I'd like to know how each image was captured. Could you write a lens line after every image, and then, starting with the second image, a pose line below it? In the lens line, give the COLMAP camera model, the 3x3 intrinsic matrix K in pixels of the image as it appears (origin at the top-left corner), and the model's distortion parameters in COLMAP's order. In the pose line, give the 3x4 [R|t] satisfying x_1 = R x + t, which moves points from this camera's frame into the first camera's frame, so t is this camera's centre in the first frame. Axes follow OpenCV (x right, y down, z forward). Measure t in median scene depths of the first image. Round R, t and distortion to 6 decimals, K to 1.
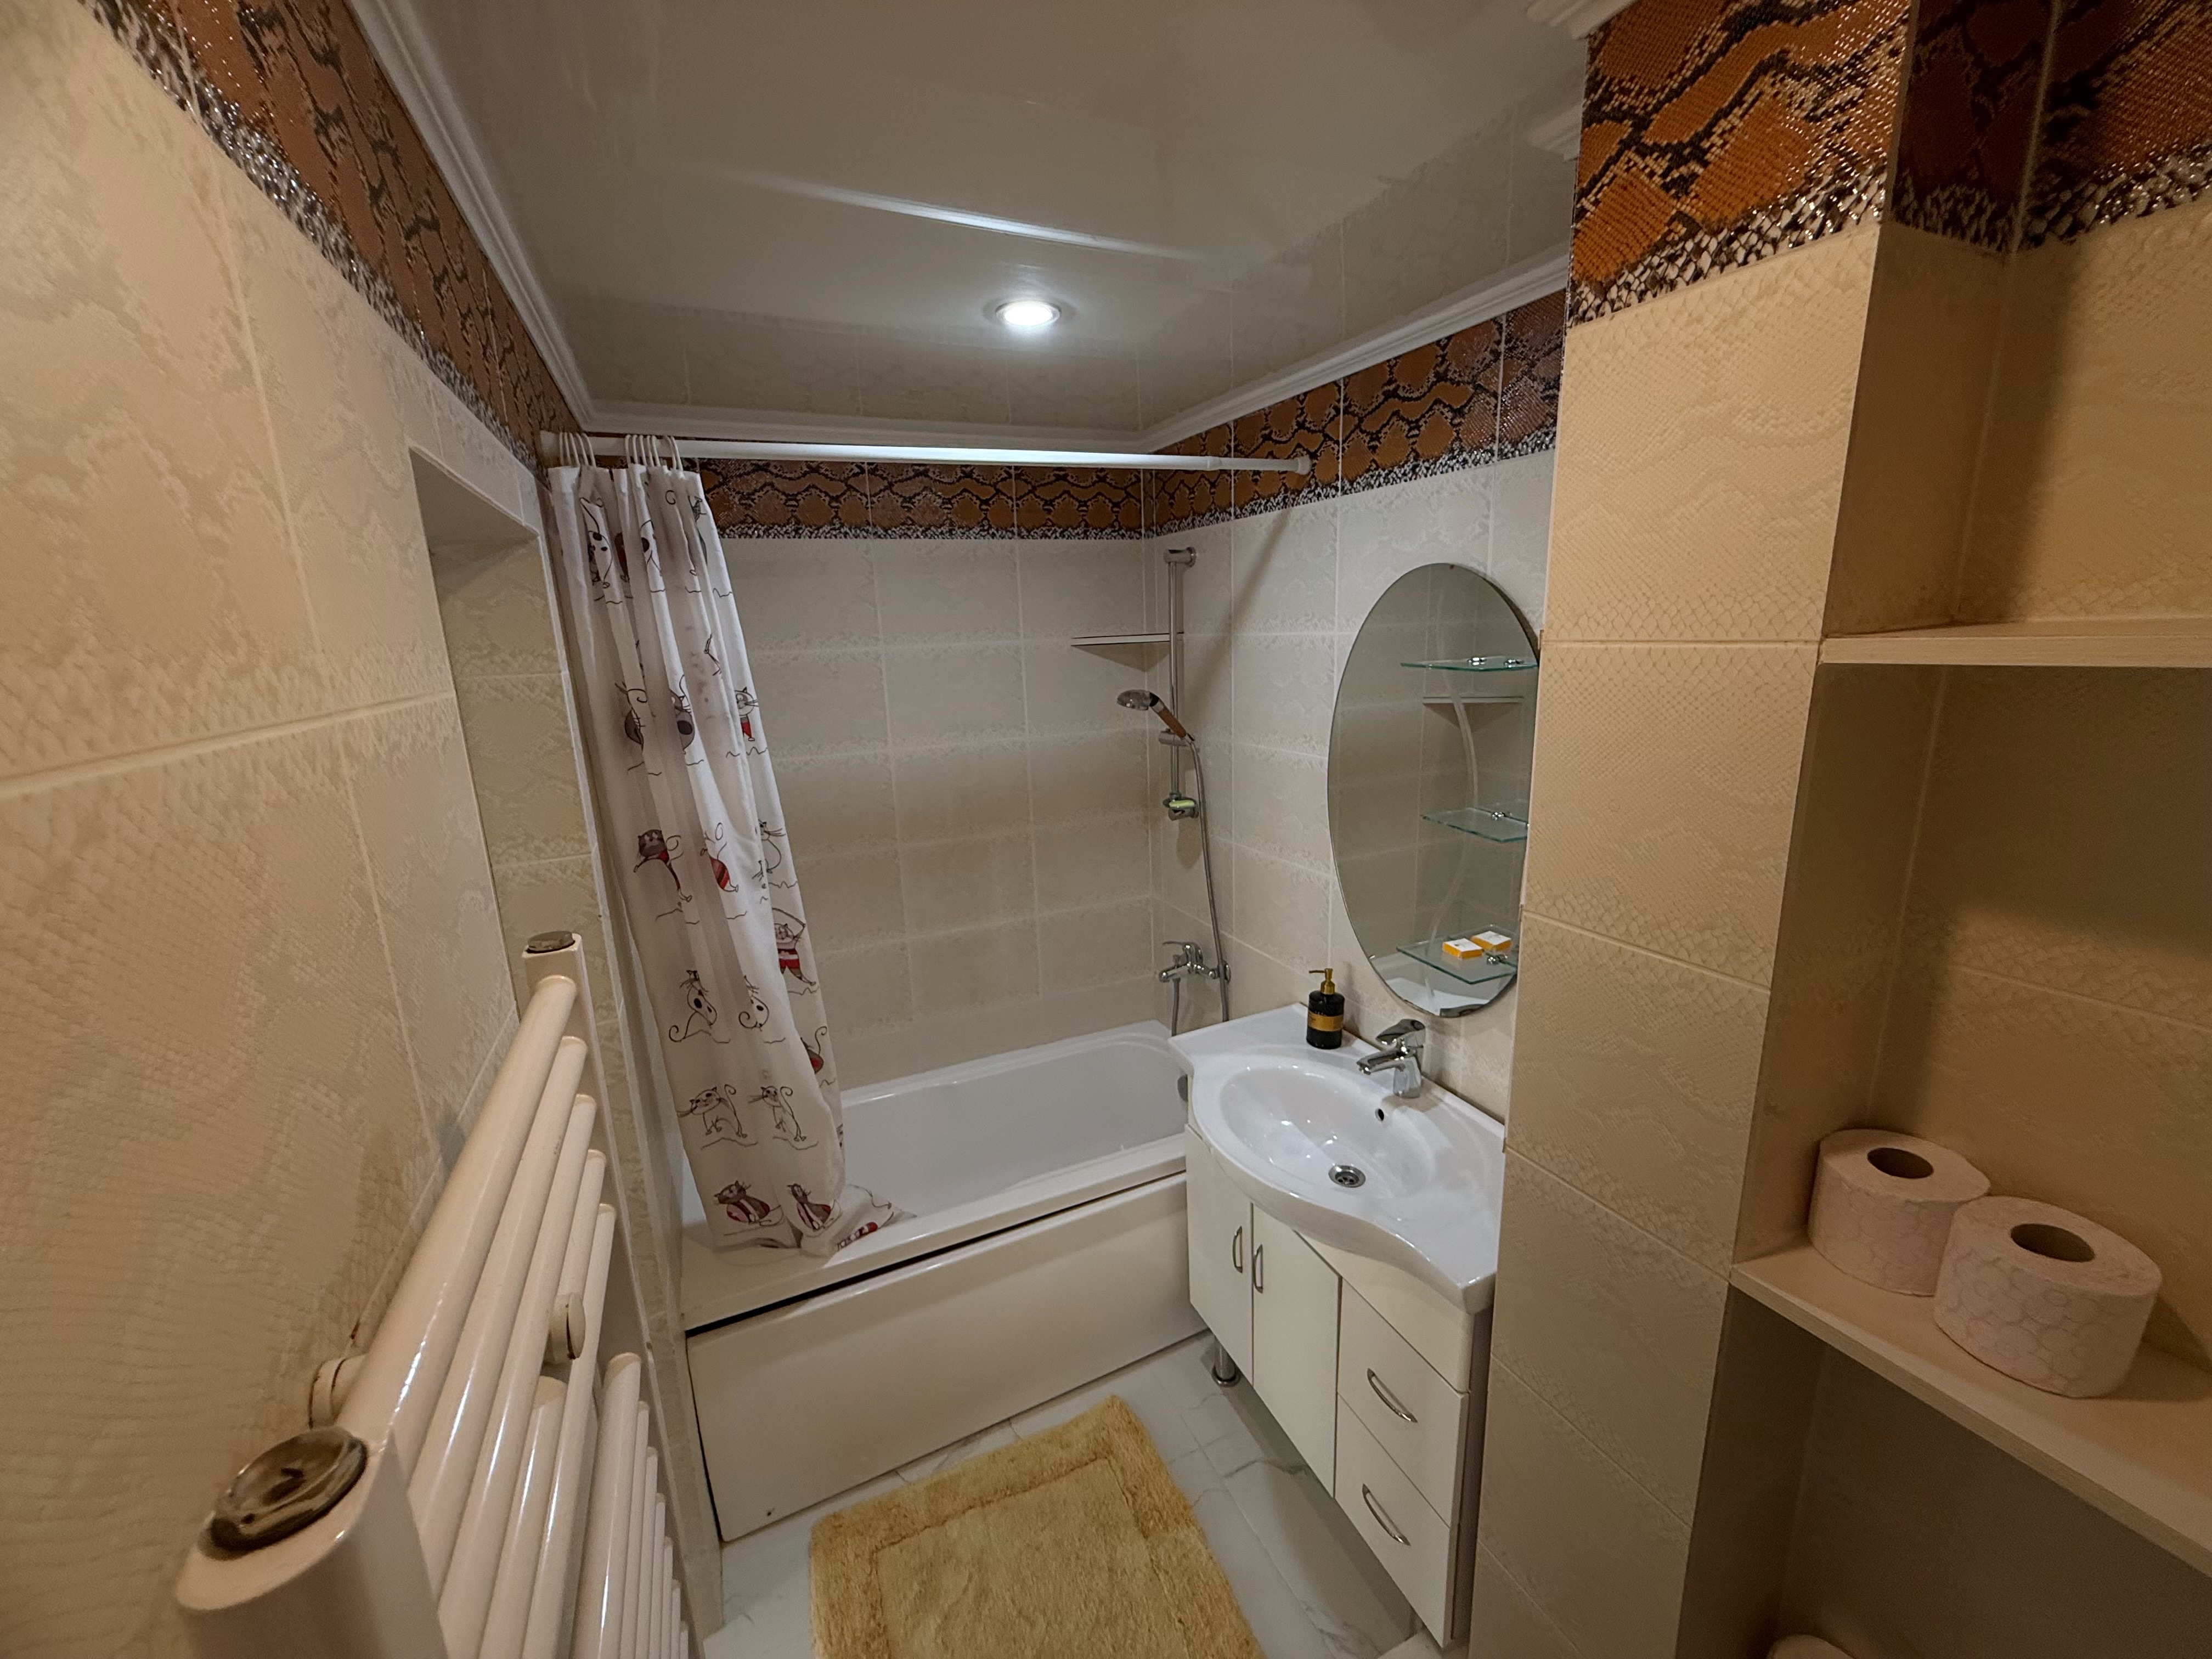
lens RADIAL K [[880.2, 0, 1101.0], [0, 880.2, 825.4], [0, 0, 1]] dist [-0.000861, -0.000201]
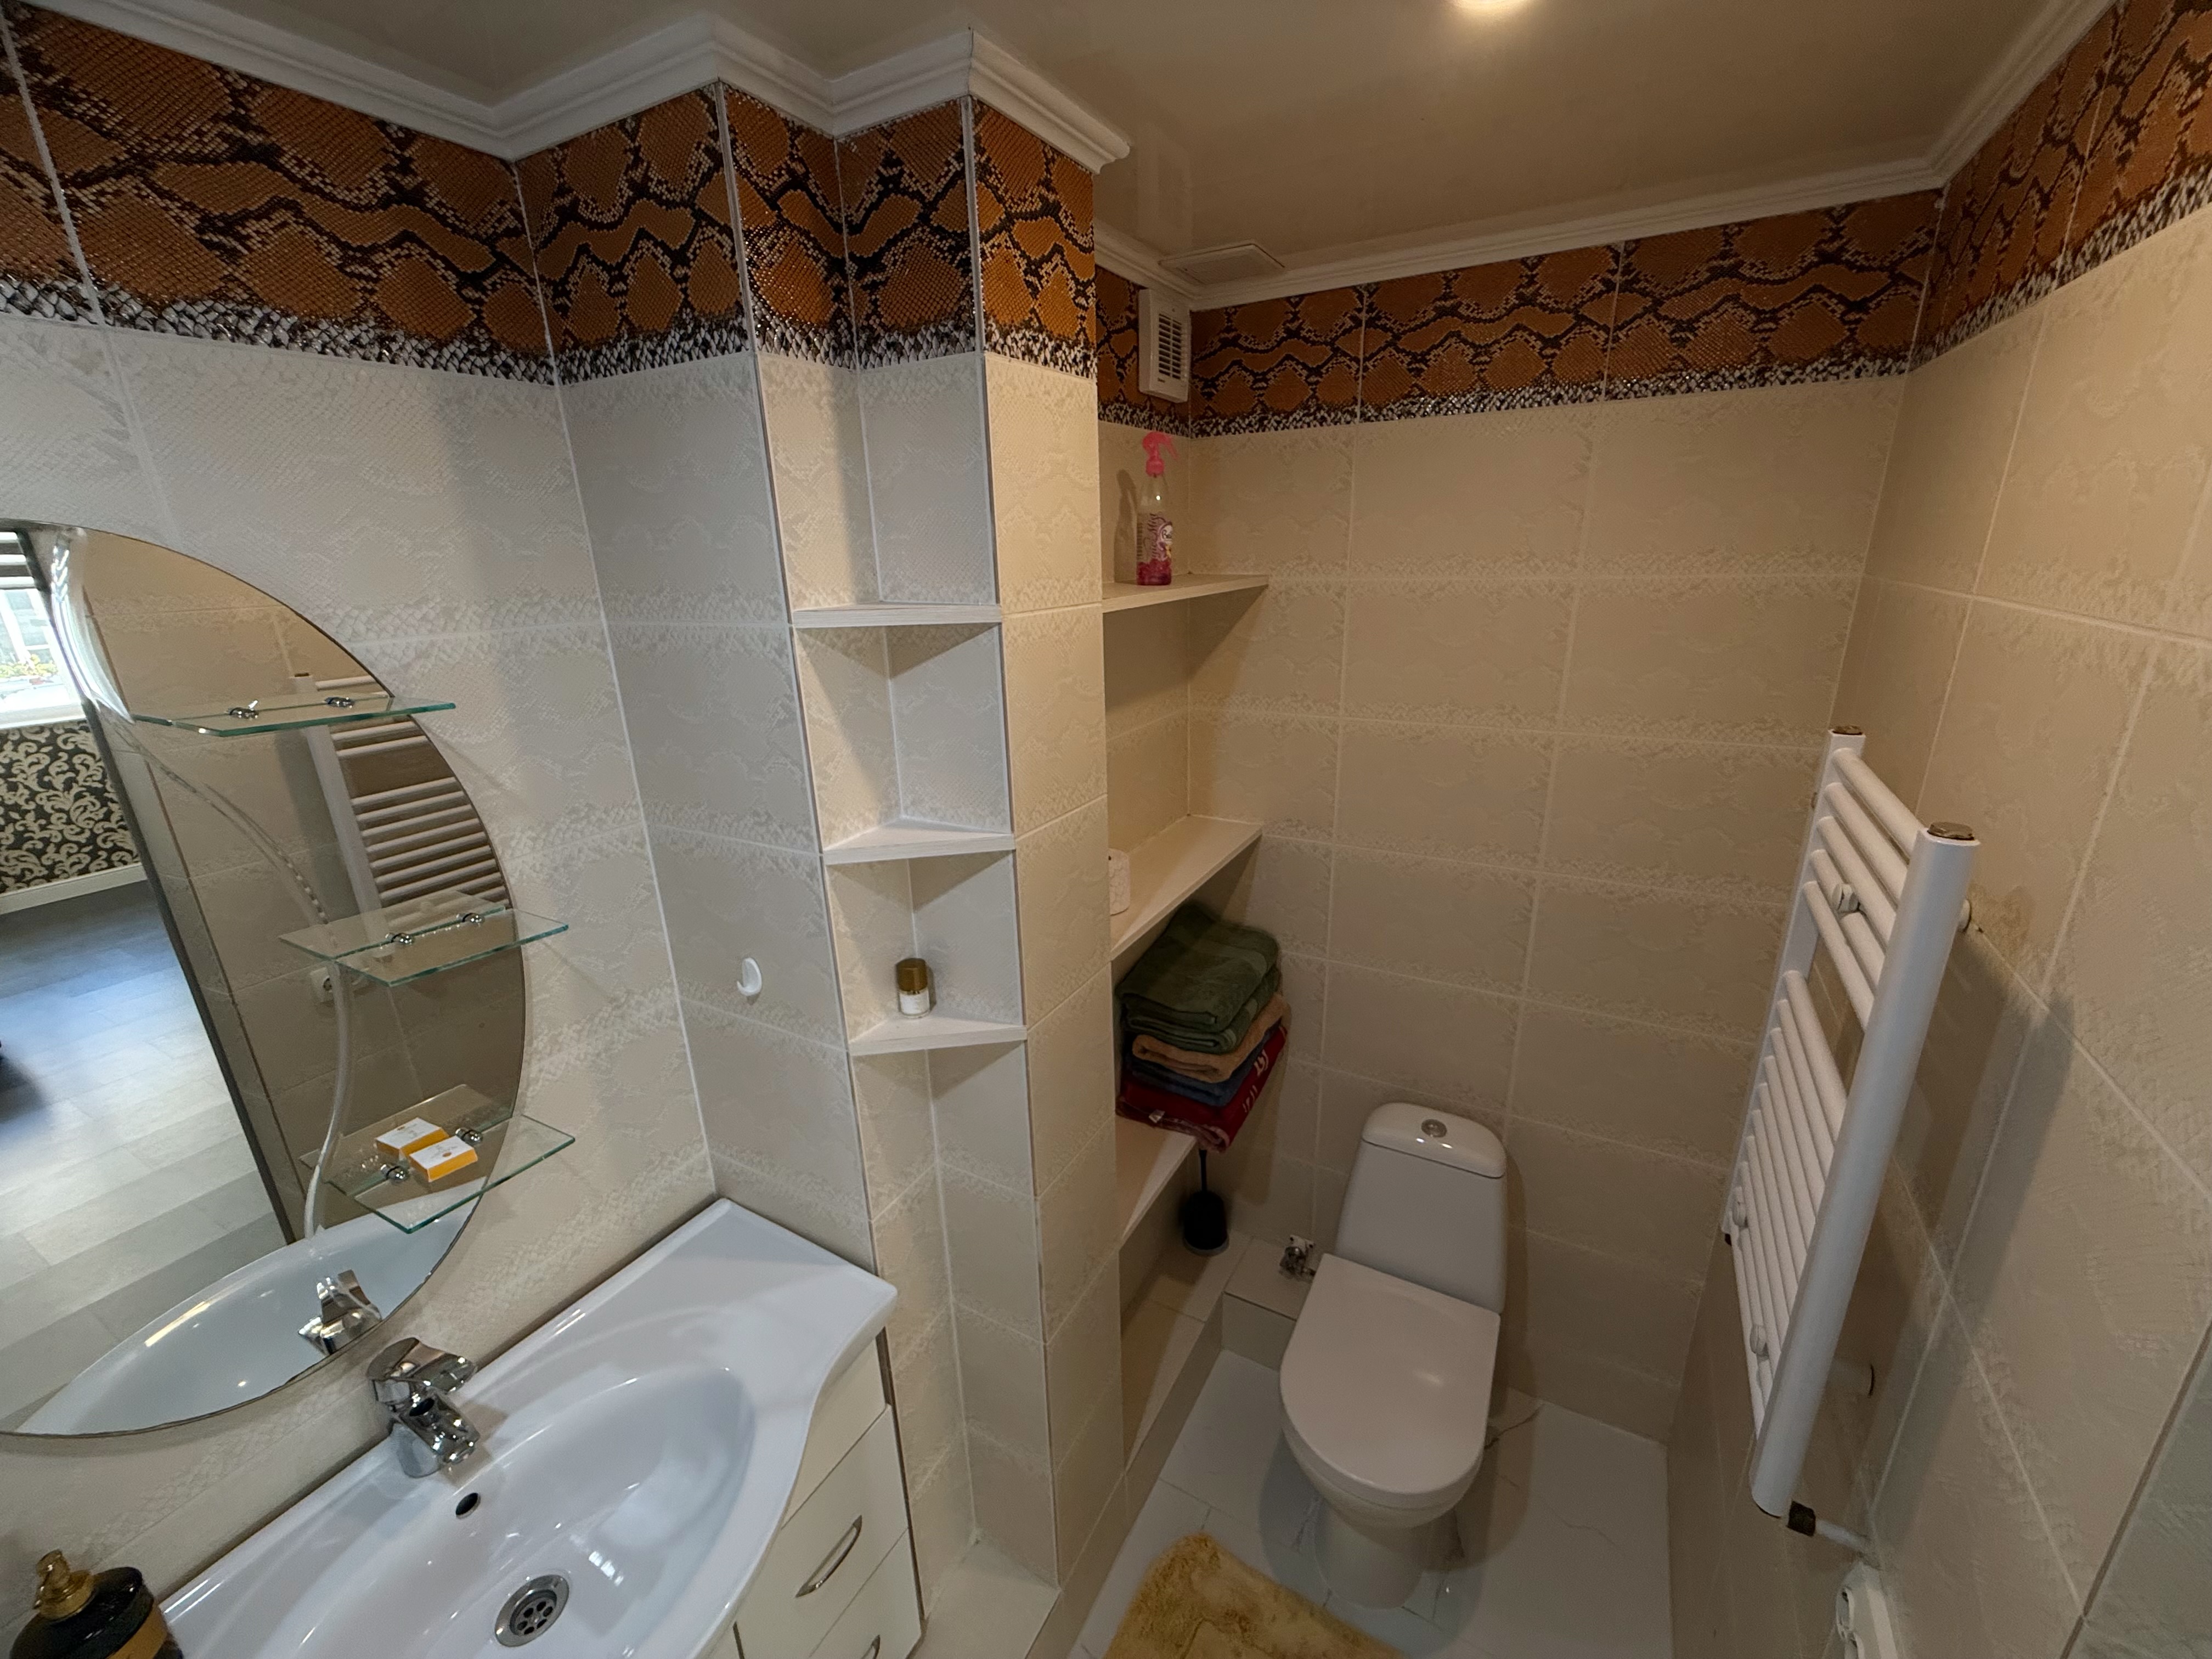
lens RADIAL K [[880.2, 0, 1099.3], [0, 880.2, 831.2], [0, 0, 1]] dist [-0.000861, -0.000201]
pose [[-0.580283, -0.211622, 0.786440, -0.726460], [0.219517, 0.889269, 0.401265, -0.488222], [-0.784273, 0.405484, -0.469573, 1.940551]]
